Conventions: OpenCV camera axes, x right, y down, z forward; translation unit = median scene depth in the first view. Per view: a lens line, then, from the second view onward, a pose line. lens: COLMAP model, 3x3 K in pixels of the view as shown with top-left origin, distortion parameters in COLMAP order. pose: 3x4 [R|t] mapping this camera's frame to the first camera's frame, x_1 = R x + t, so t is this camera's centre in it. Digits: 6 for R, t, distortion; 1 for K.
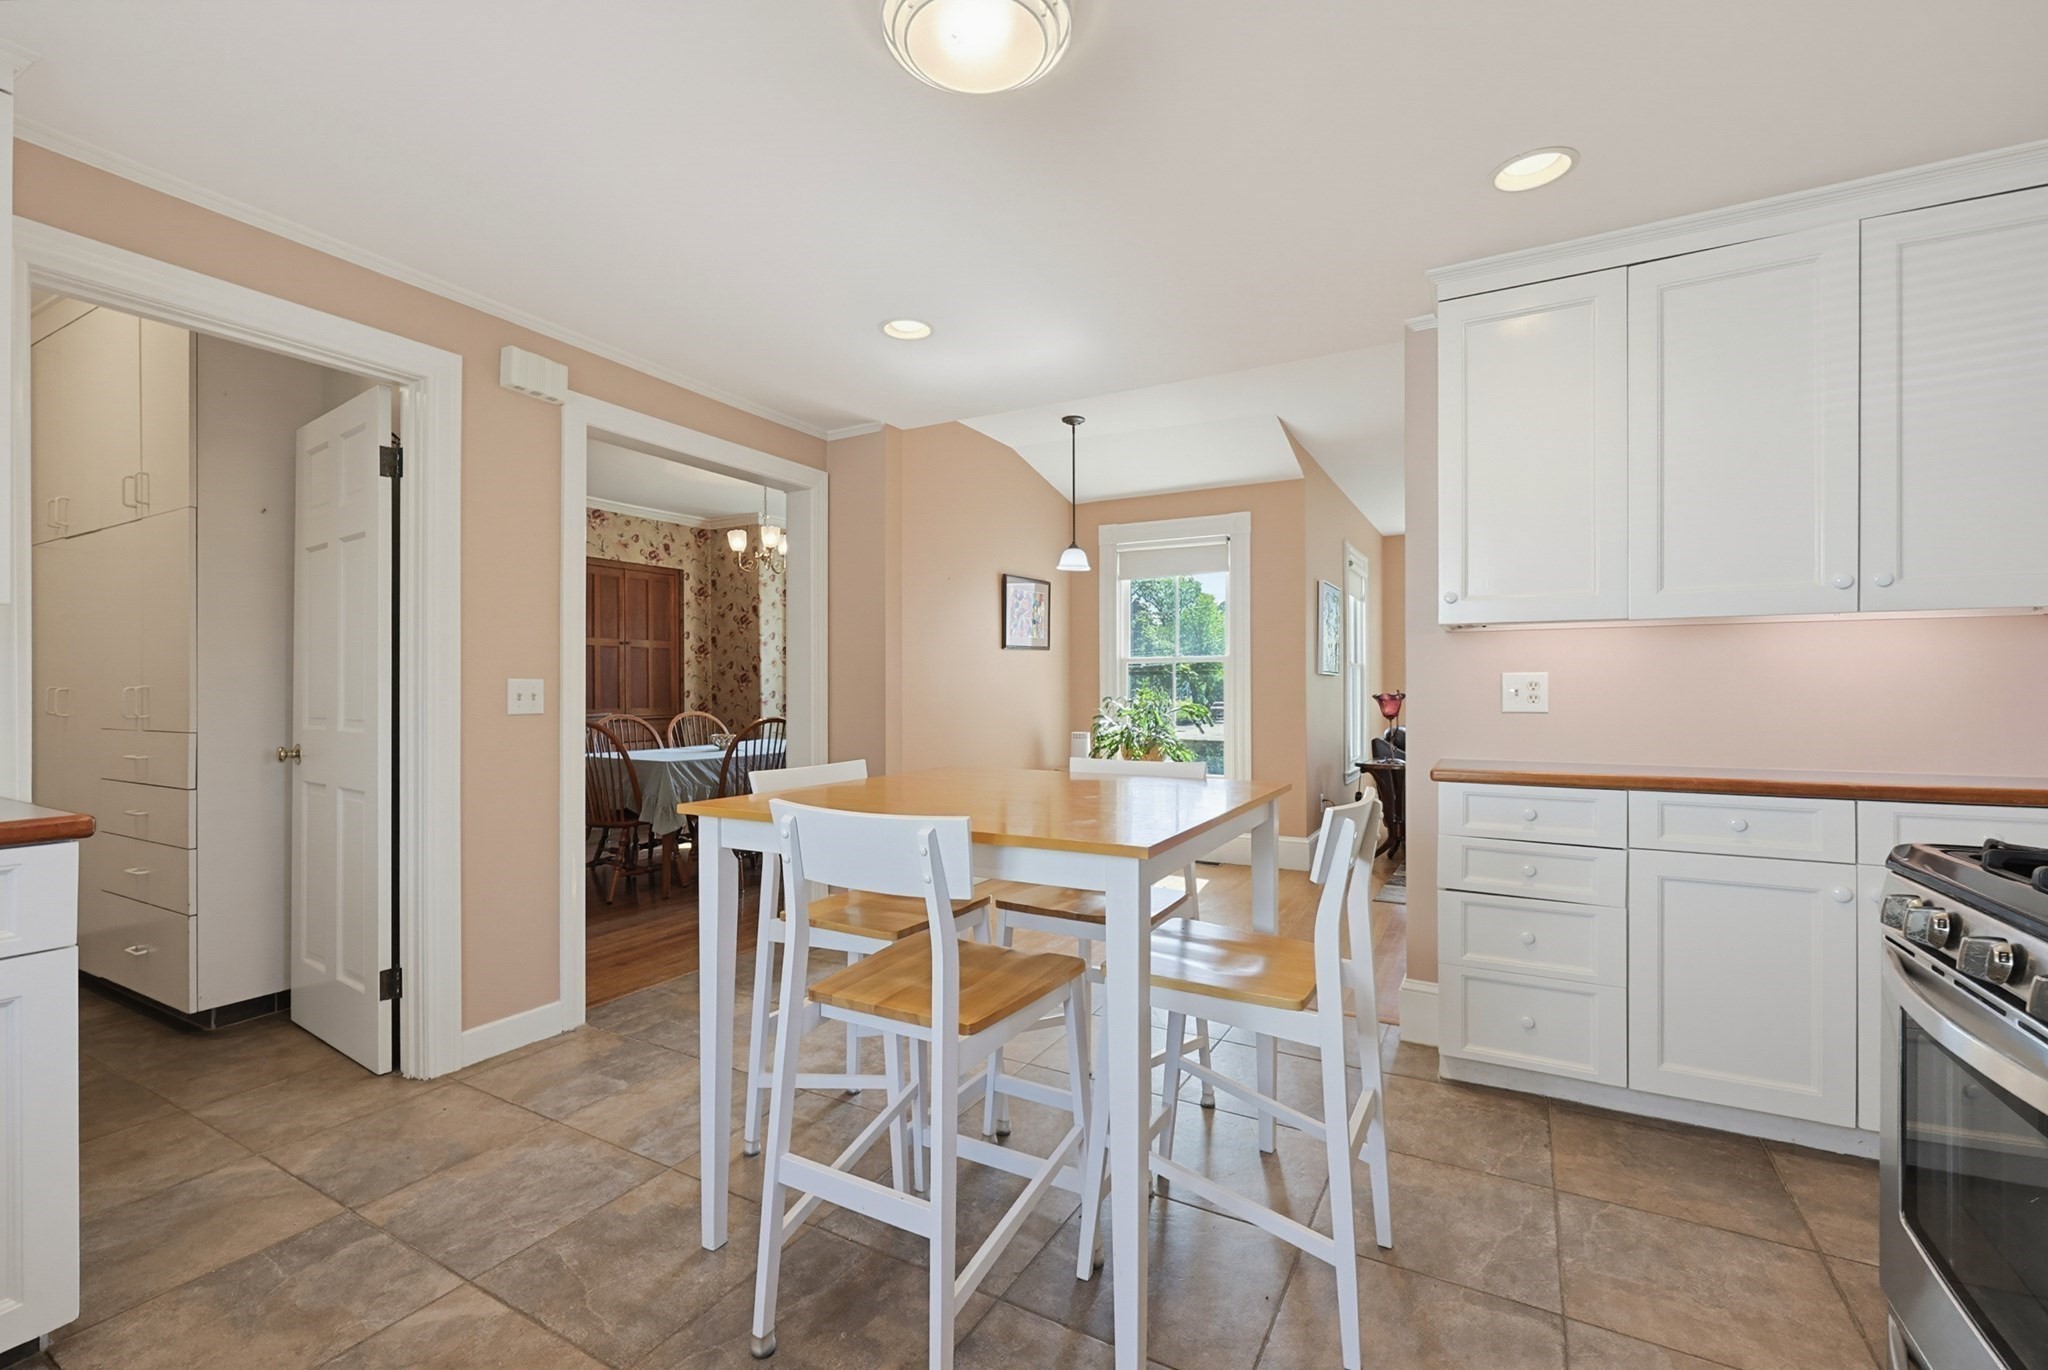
lens RADIAL K [[866.3, 0, 1059.7], [0, 866.3, 686.7], [0, 0, 1]] dist [-0.000969, -0.000054]
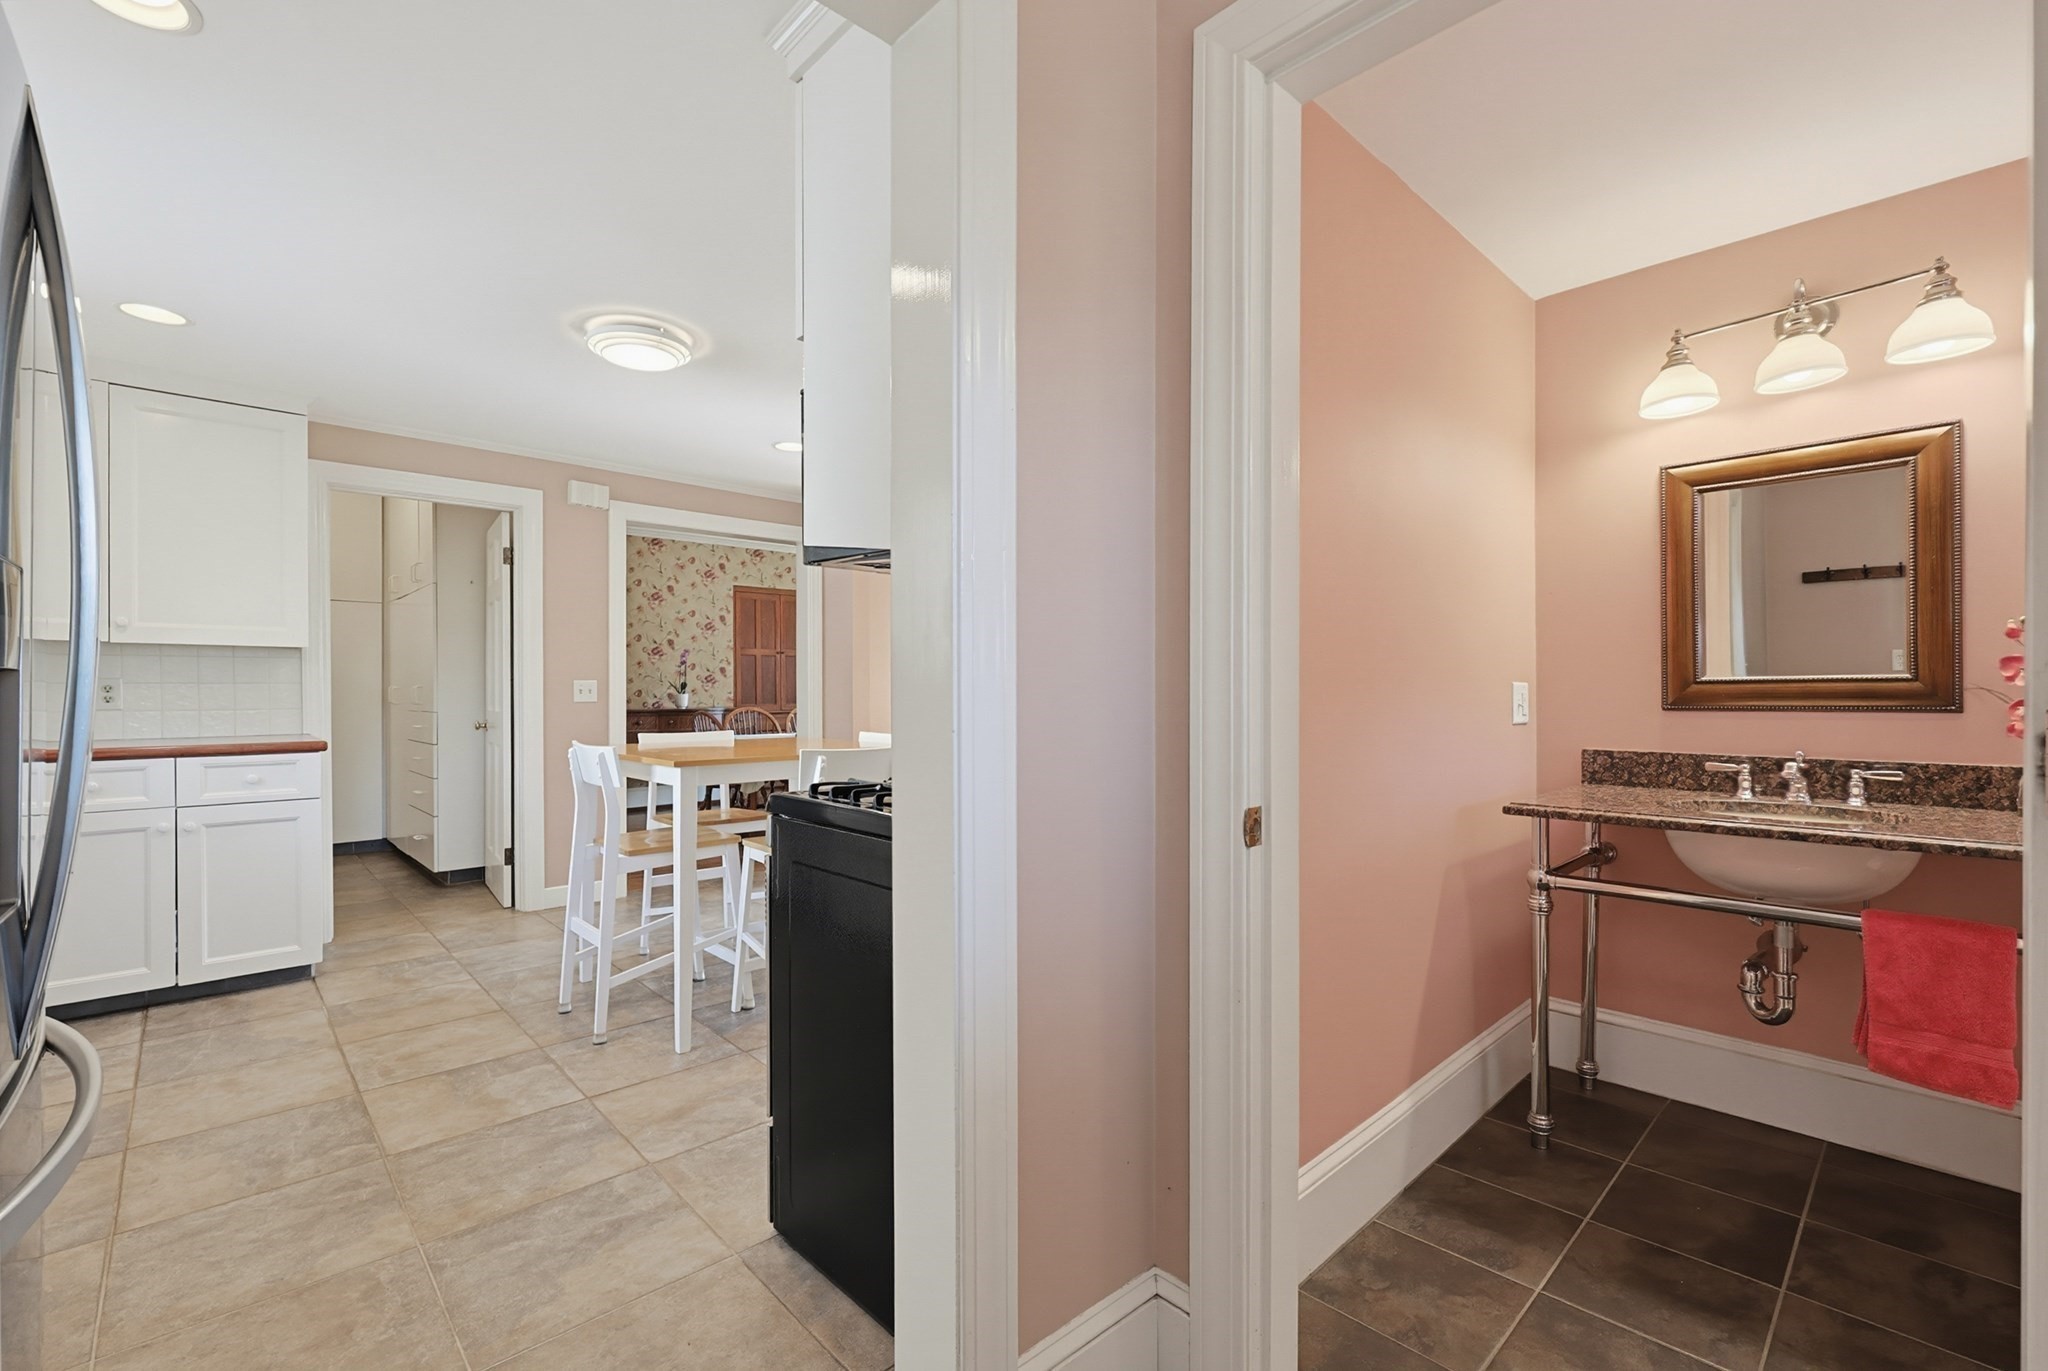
lens RADIAL K [[888.0, 0, 1046.9], [0, 888.0, 688.4], [0, 0, 1]] dist [-0.001226, -0.000267]
pose [[0.952519, -0.003644, -0.304457, 0.768489], [0.003842, 0.999993, 0.000051, 0.009958], [0.304455, -0.001218, 0.952526, -0.354243]]
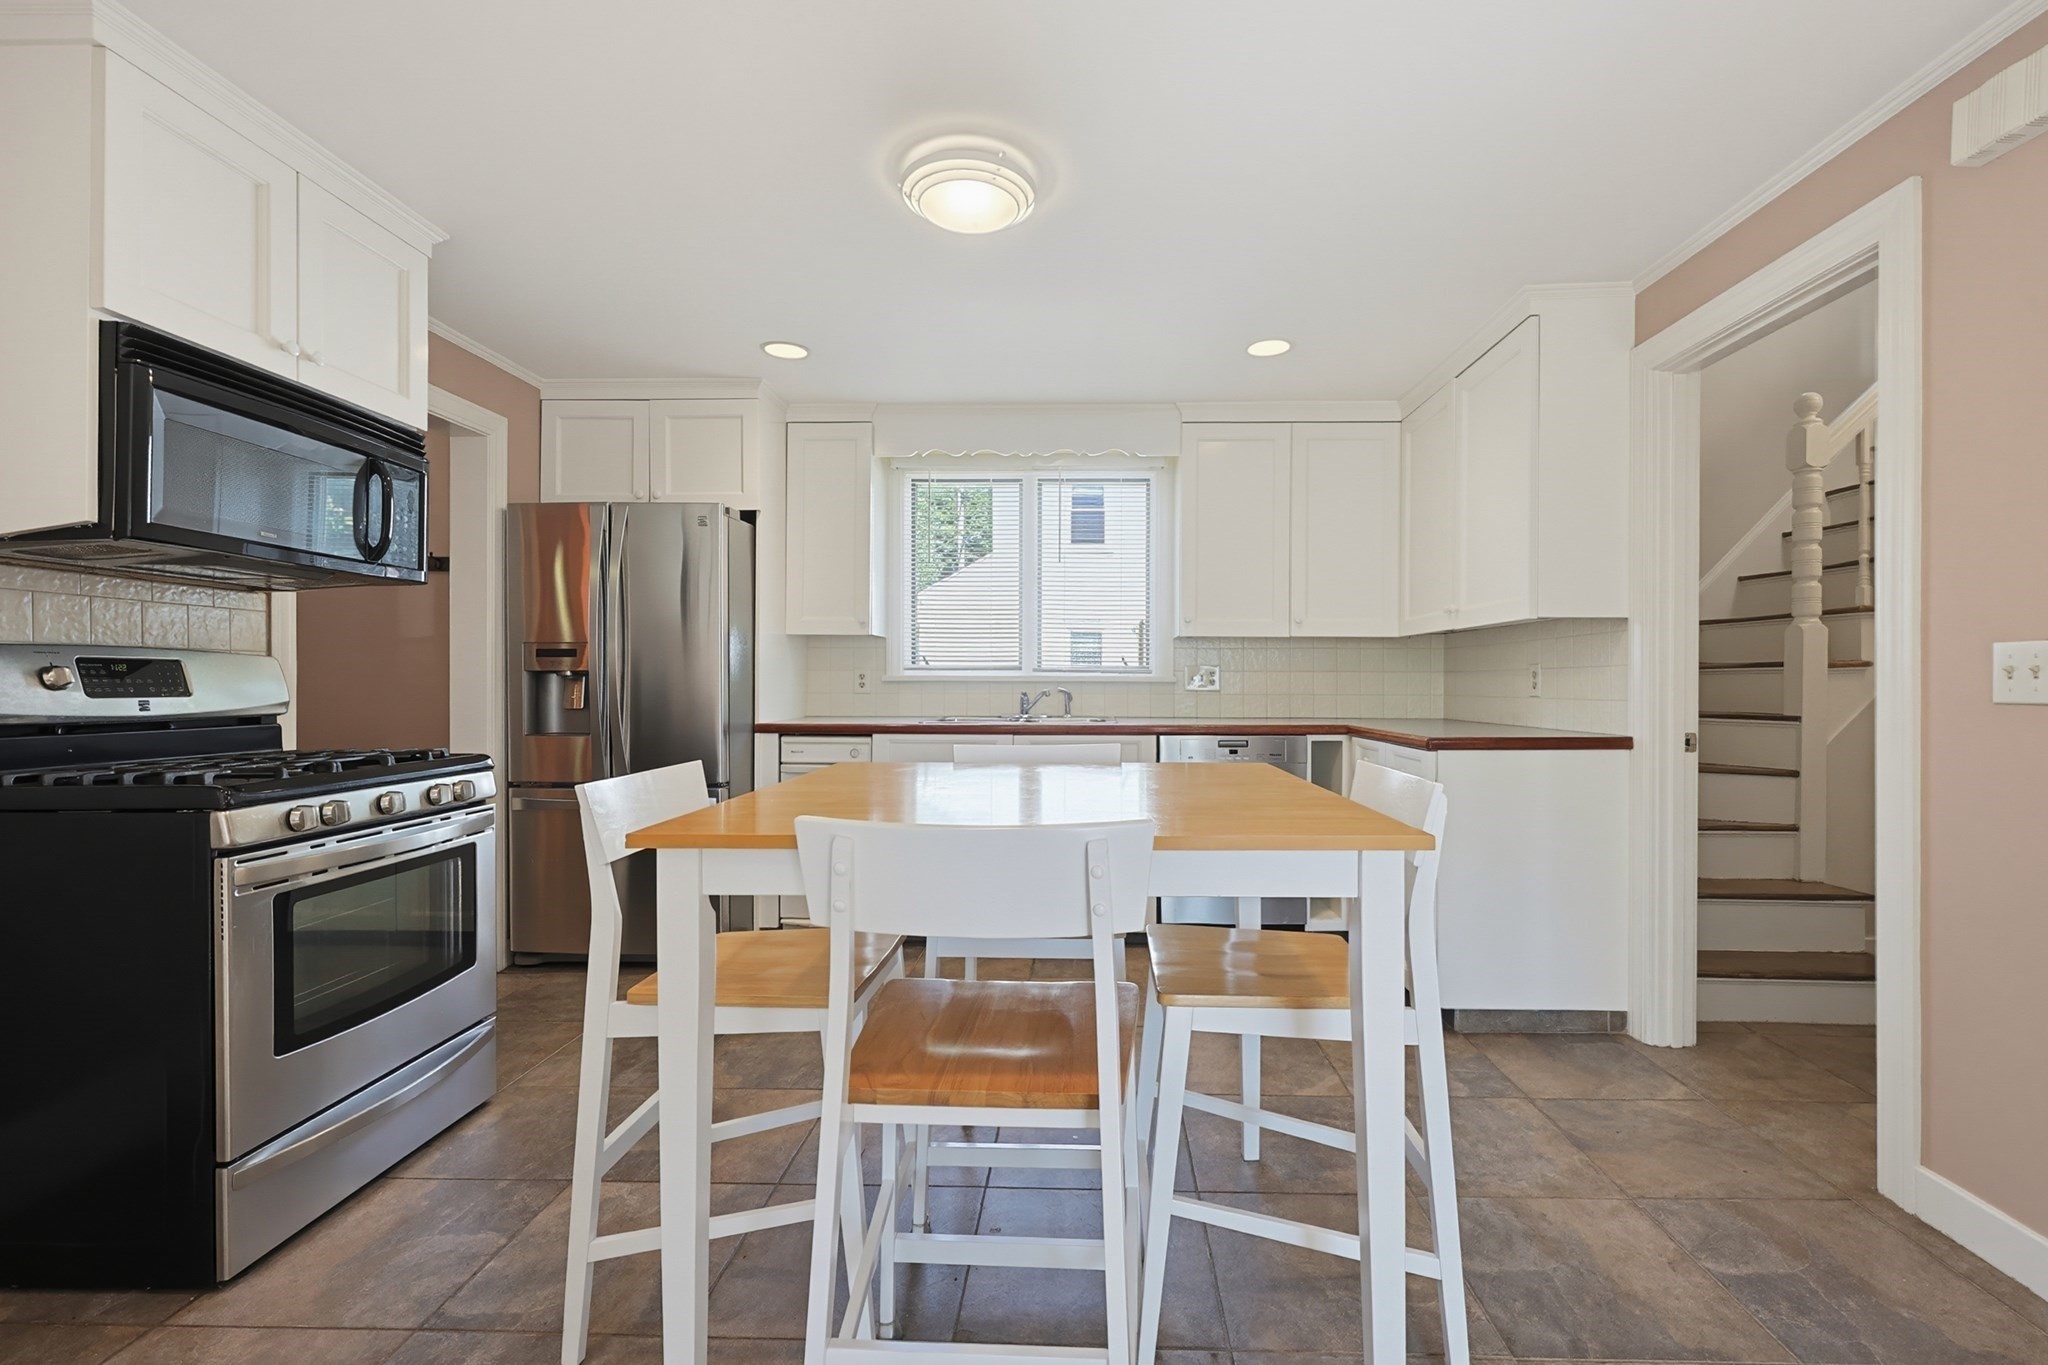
lens RADIAL K [[888.0, 0, 1046.9], [0, 888.0, 685.4], [0, 0, 1]] dist [-0.001226, -0.000267]
pose [[-0.900209, 0.001831, -0.435455, 0.230120], [-0.000112, 0.999990, 0.004436, 0.016410], [0.435459, 0.004042, -0.900200, 1.299302]]
